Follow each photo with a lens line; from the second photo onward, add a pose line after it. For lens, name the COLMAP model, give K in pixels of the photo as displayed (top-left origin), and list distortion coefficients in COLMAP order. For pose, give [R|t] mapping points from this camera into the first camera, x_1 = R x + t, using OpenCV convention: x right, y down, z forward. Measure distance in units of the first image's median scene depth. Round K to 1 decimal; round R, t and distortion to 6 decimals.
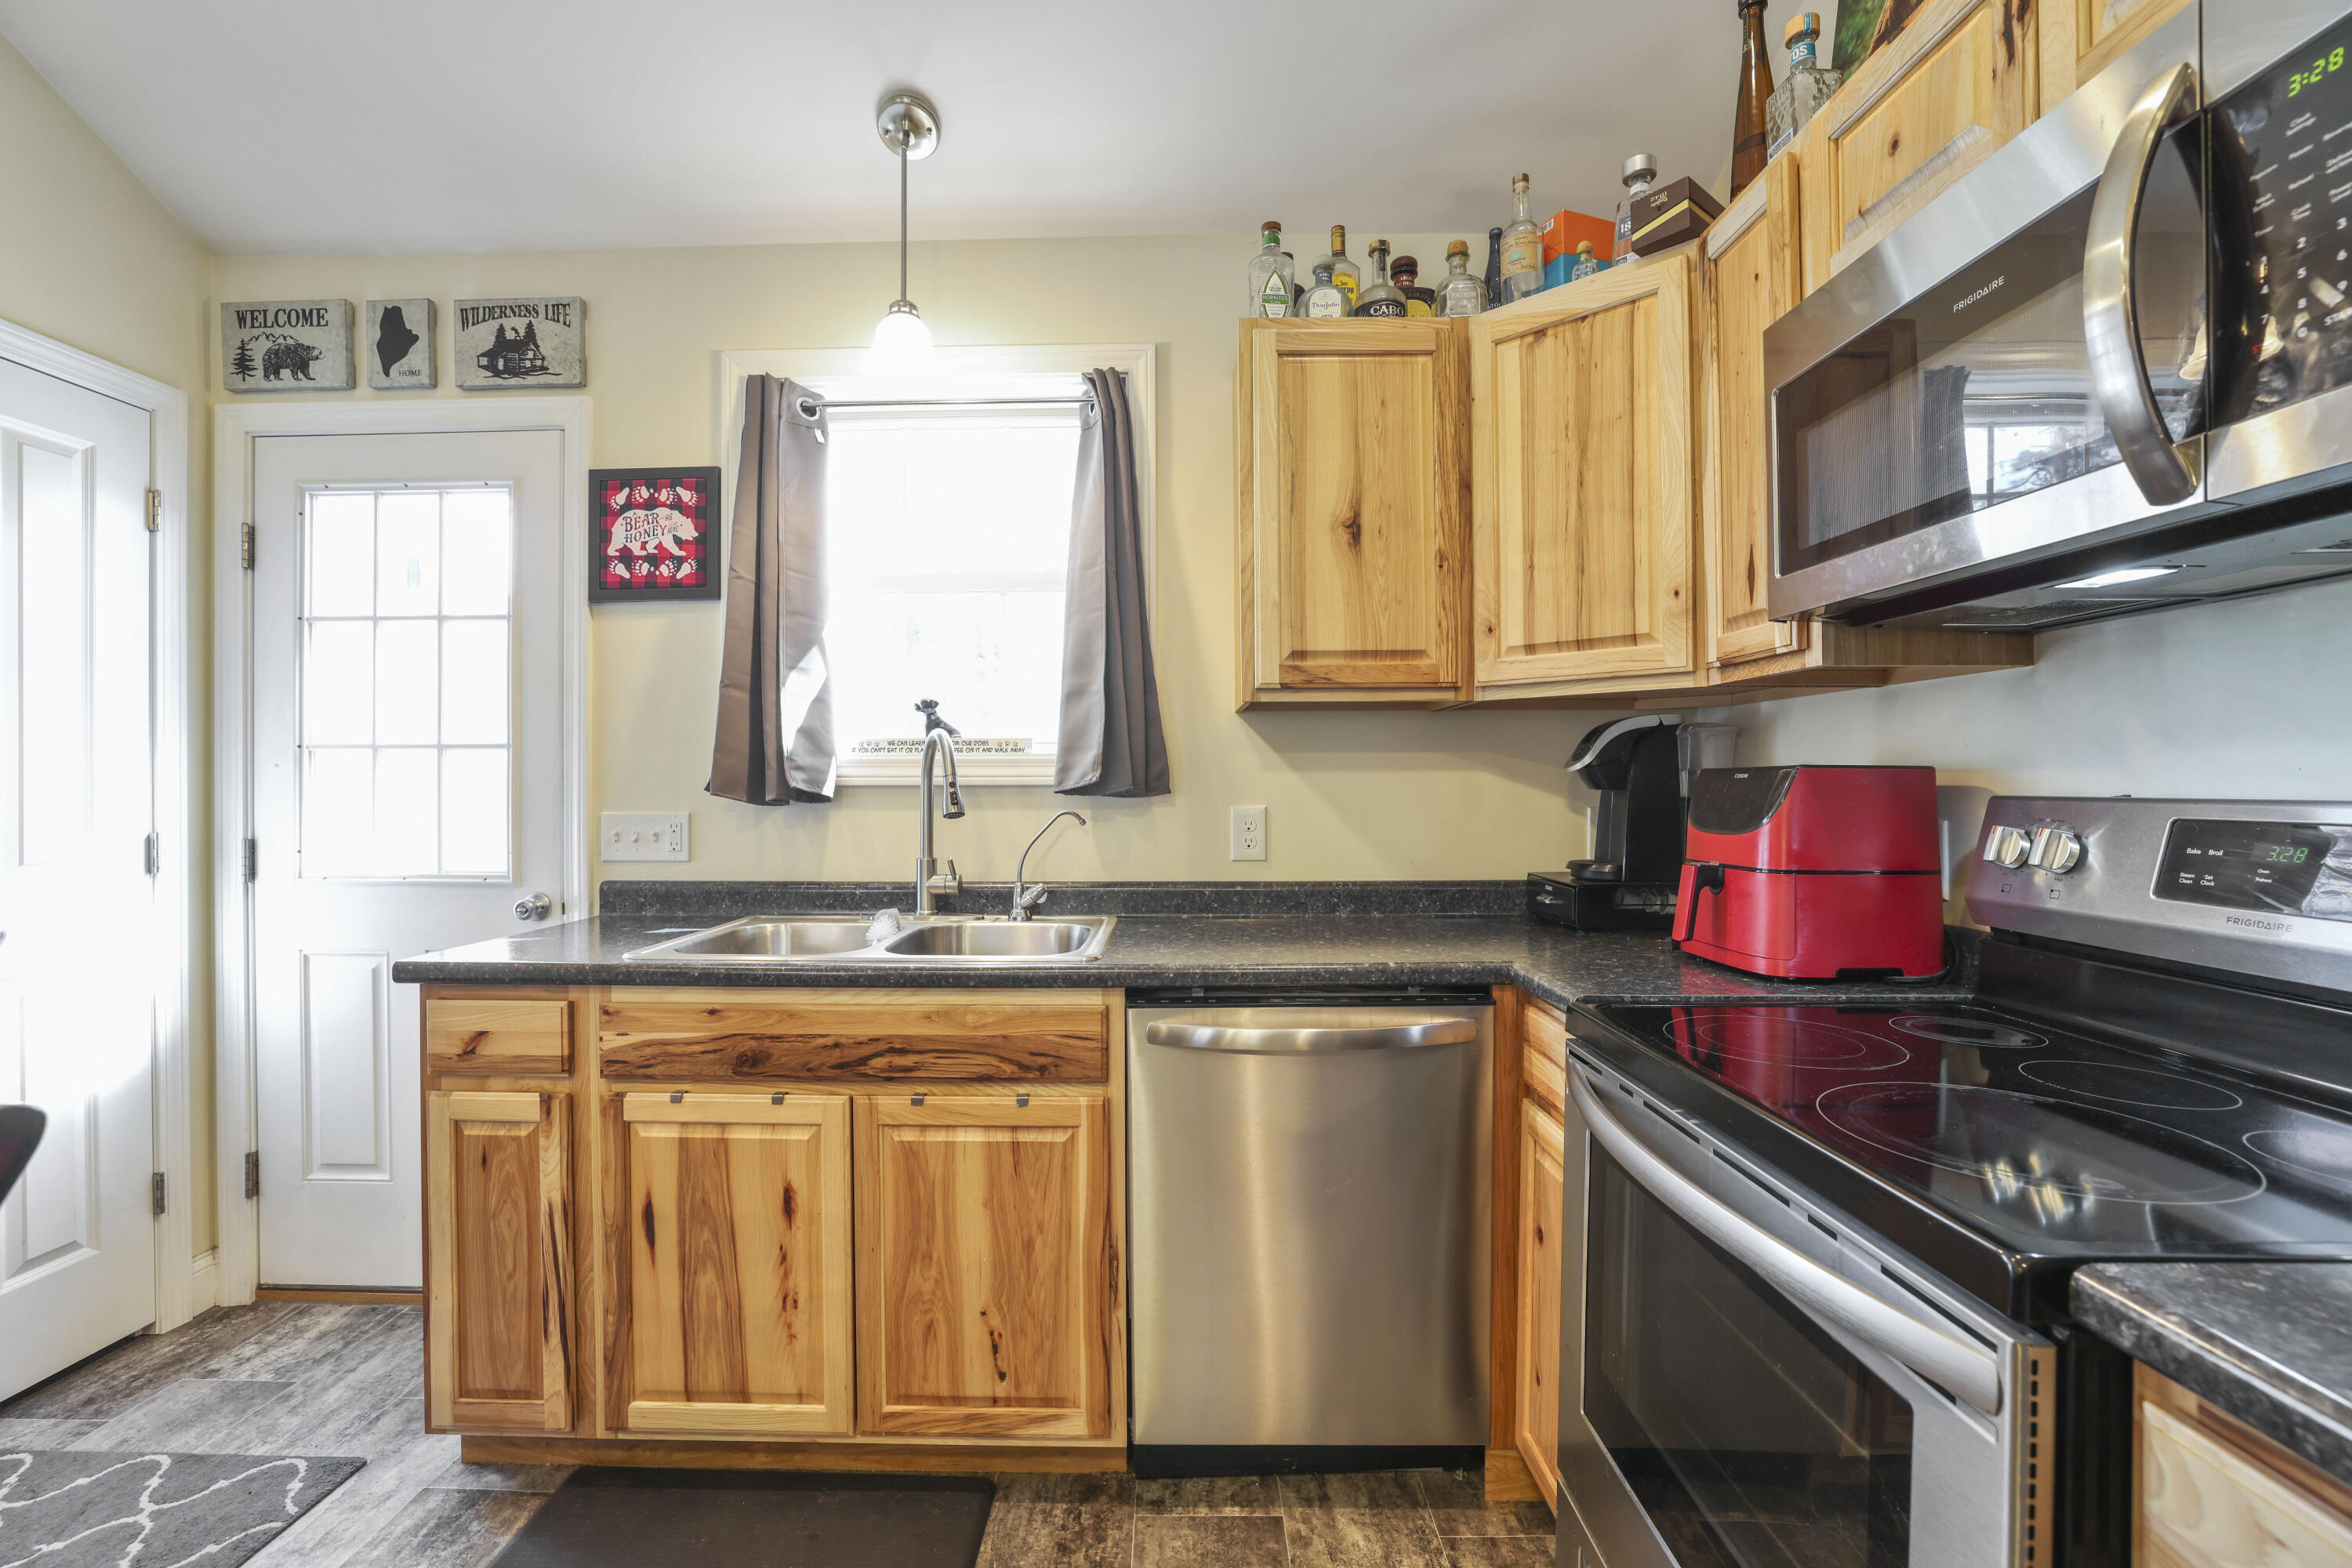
lens RADIAL K [[1011.7, 0, 1168.6], [0, 1011.7, 781.7], [0, 0, 1]] dist [-0.043952, 0.013443]
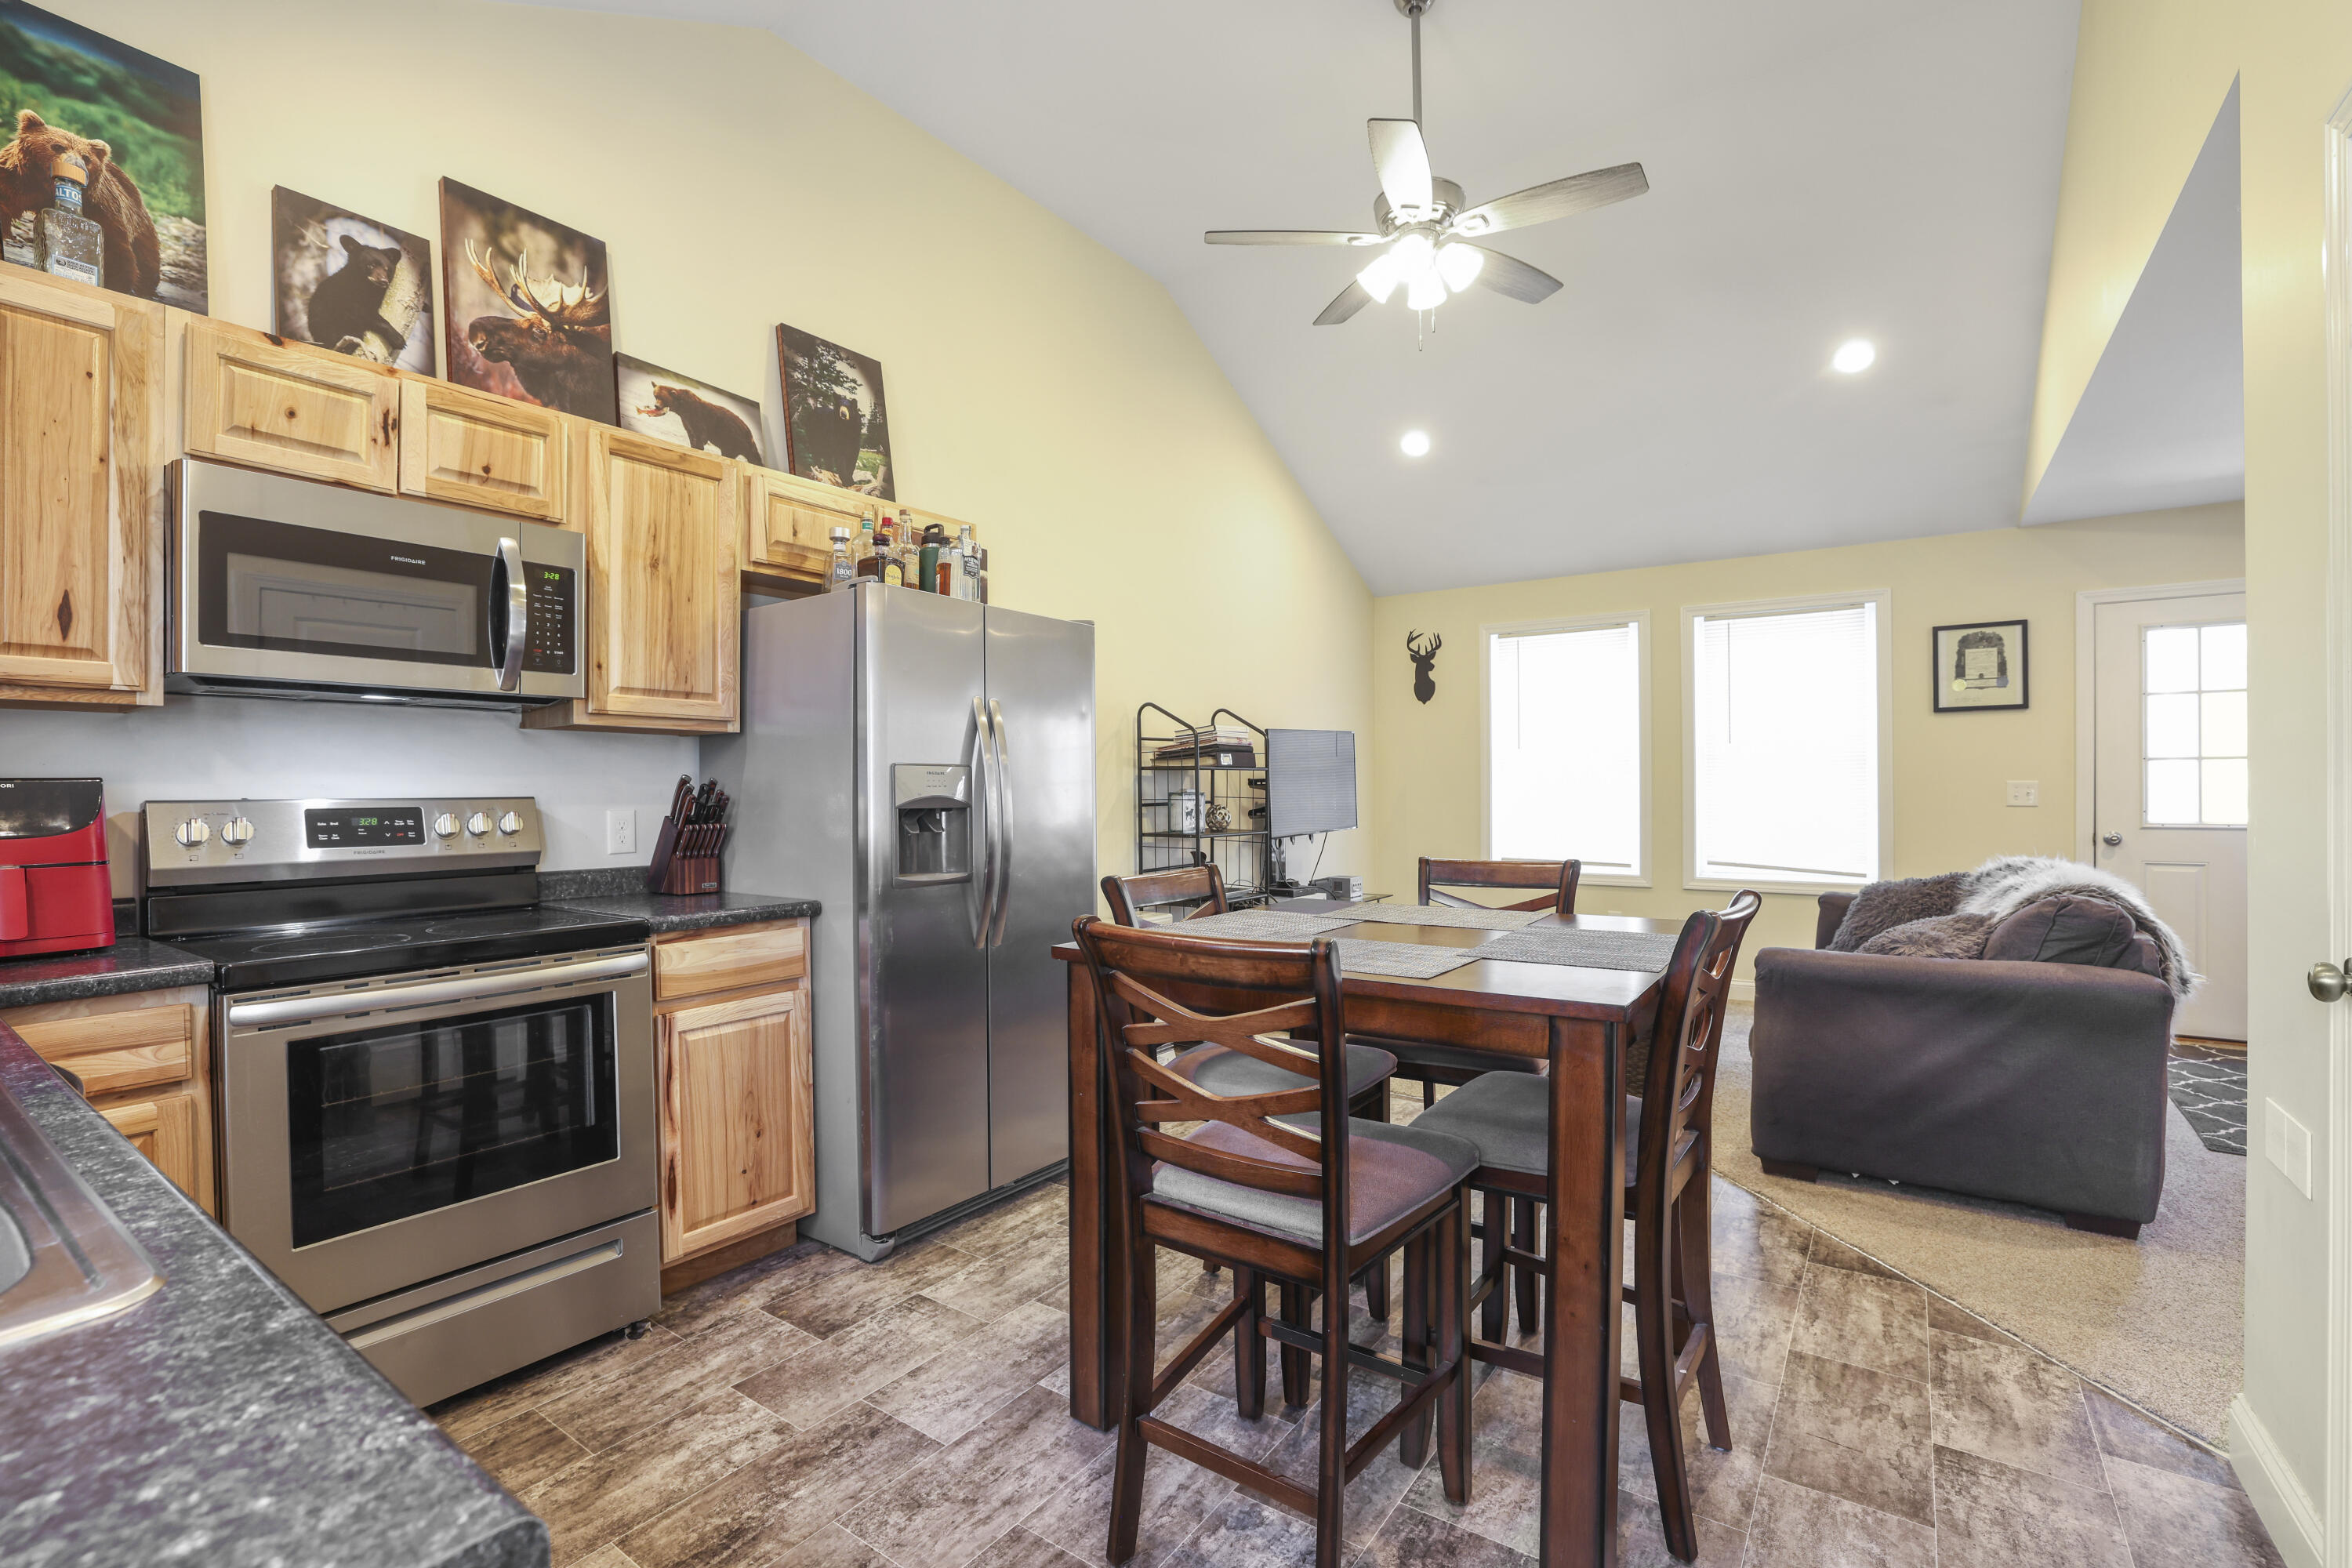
lens RADIAL K [[1011.7, 0, 1169.5], [0, 1011.7, 793.1], [0, 0, 1]] dist [-0.043952, 0.013443]
pose [[-0.818352, 0.006045, 0.574685, -0.872144], [0.009411, 0.999952, 0.002883, 0.008355], [-0.574640, 0.007768, -0.818370, 0.903065]]
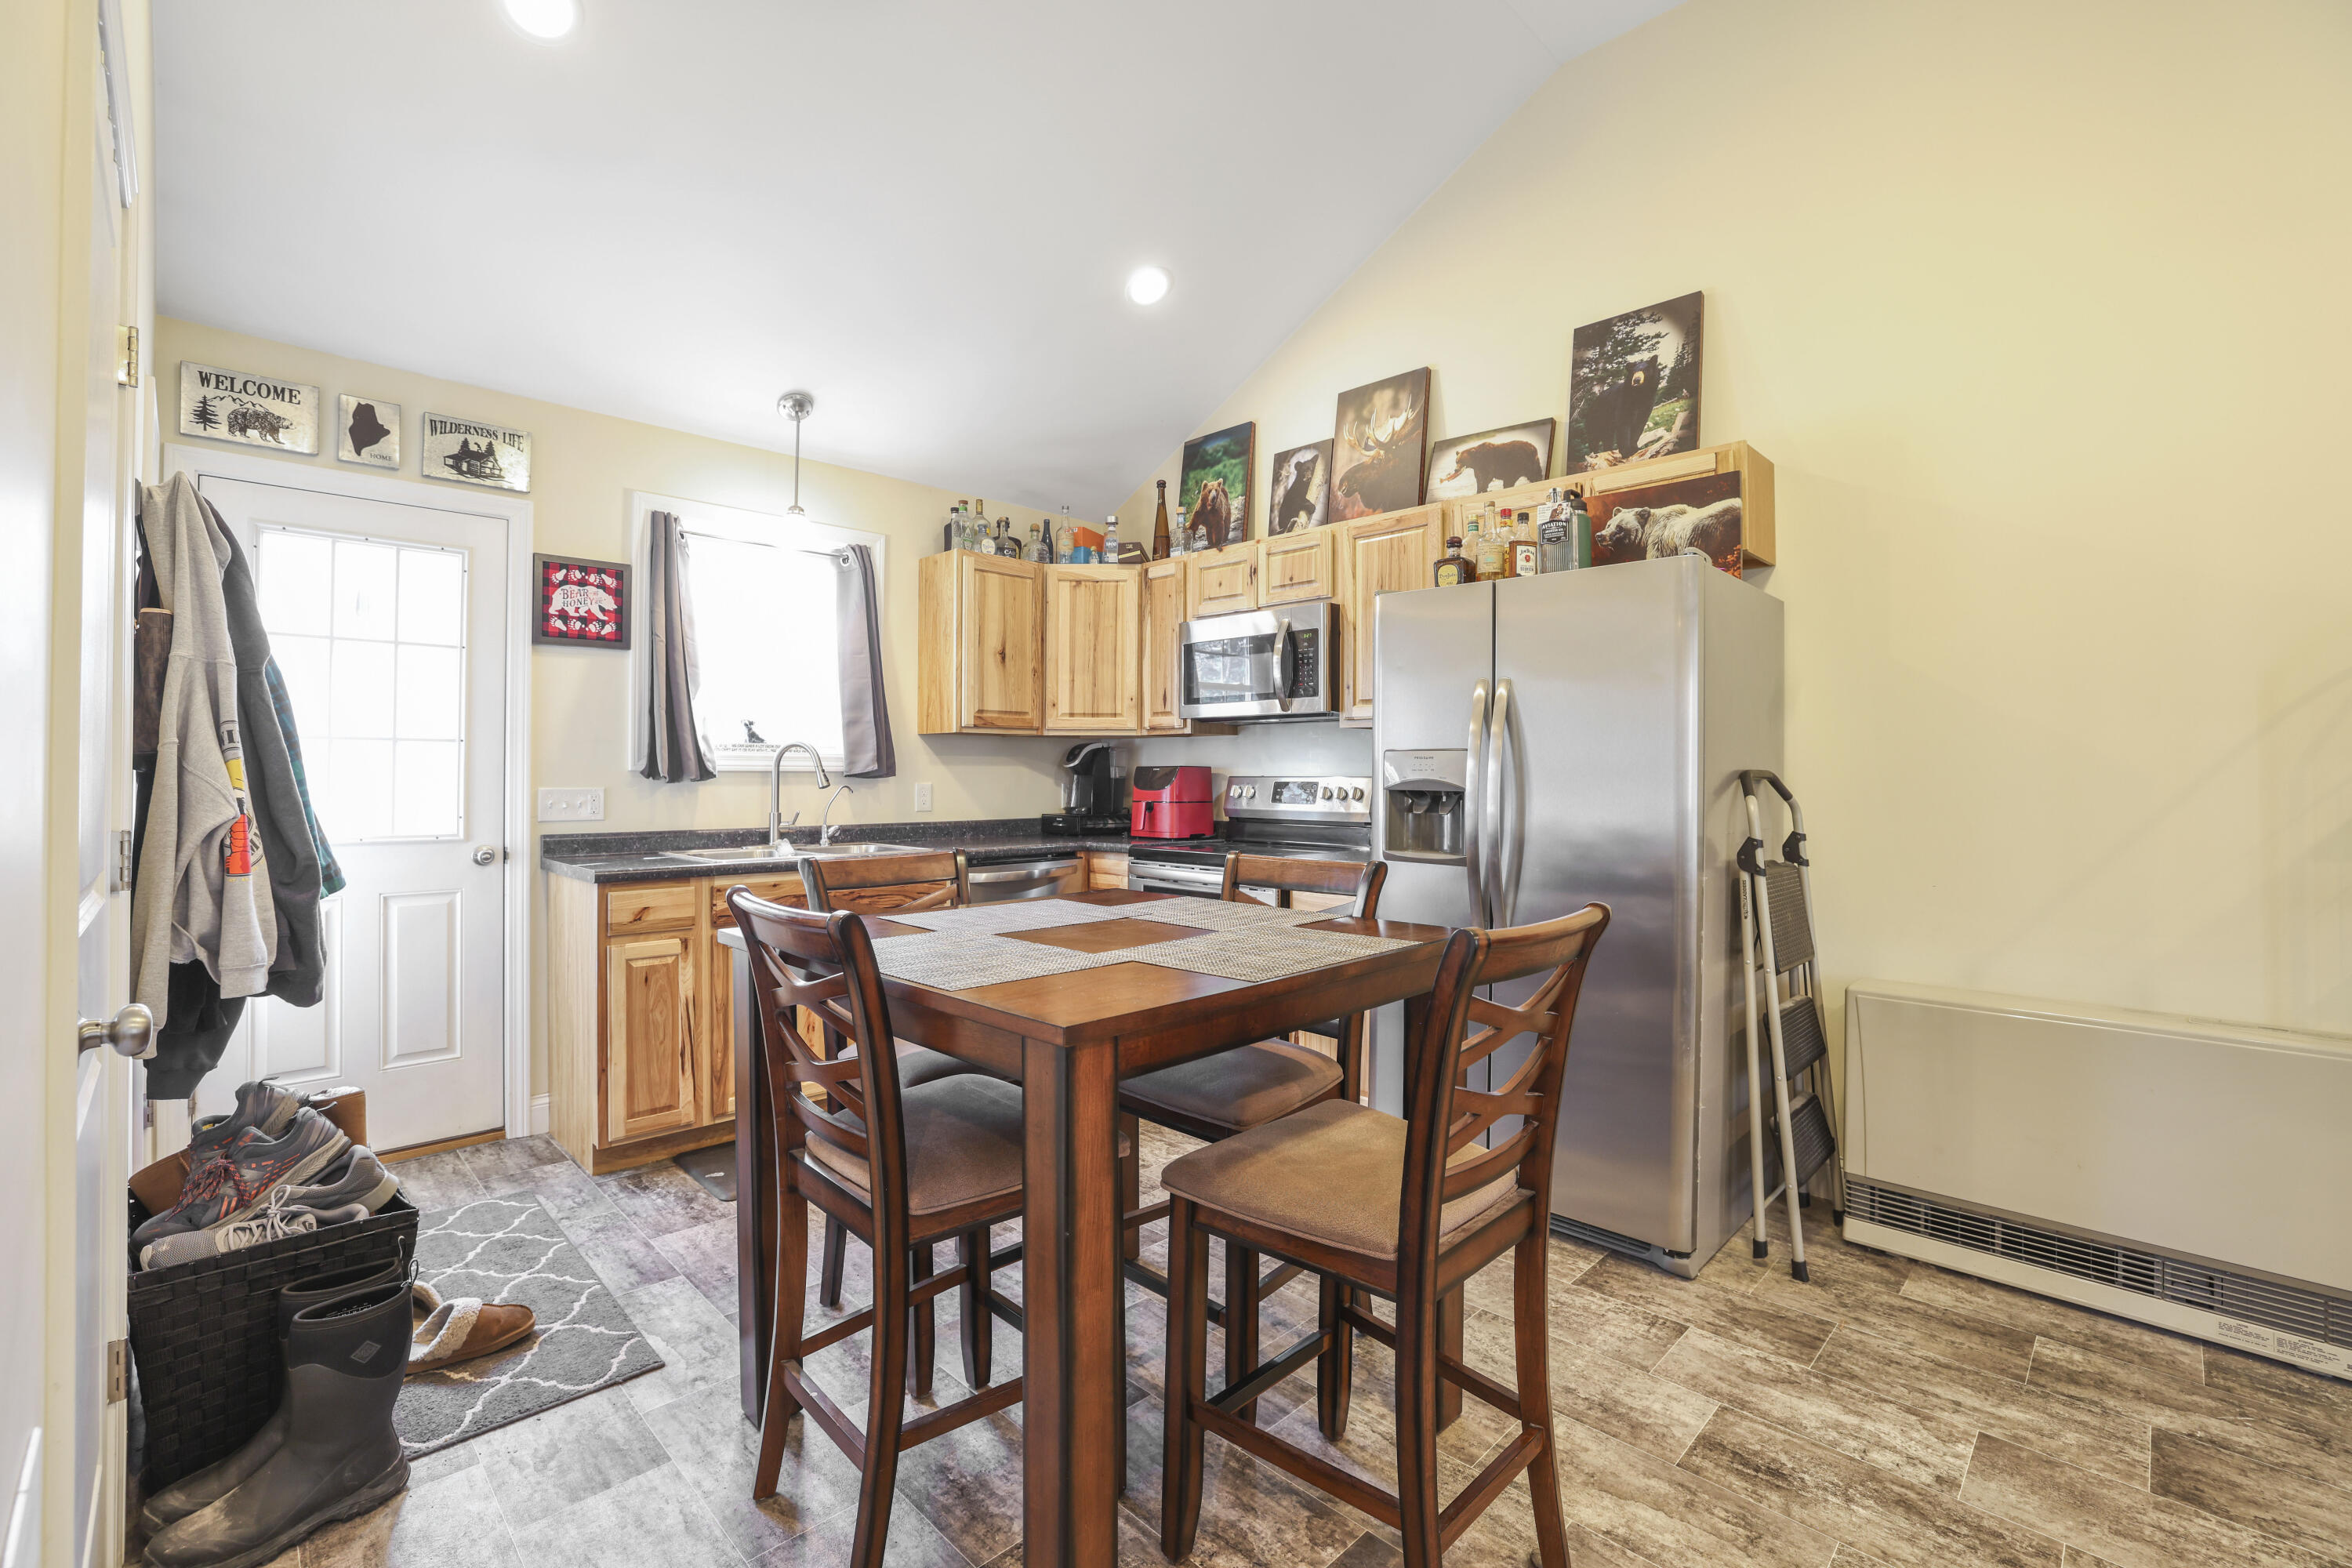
lens RADIAL K [[1011.7, 0, 1176.7], [0, 1011.7, 762.8], [0, 0, 1]] dist [-0.043952, 0.013443]
pose [[0.694818, 0.012276, 0.719081, -1.121399], [-0.004685, 0.999910, -0.012543, 0.008977], [-0.719170, 0.005346, 0.694813, -0.791001]]
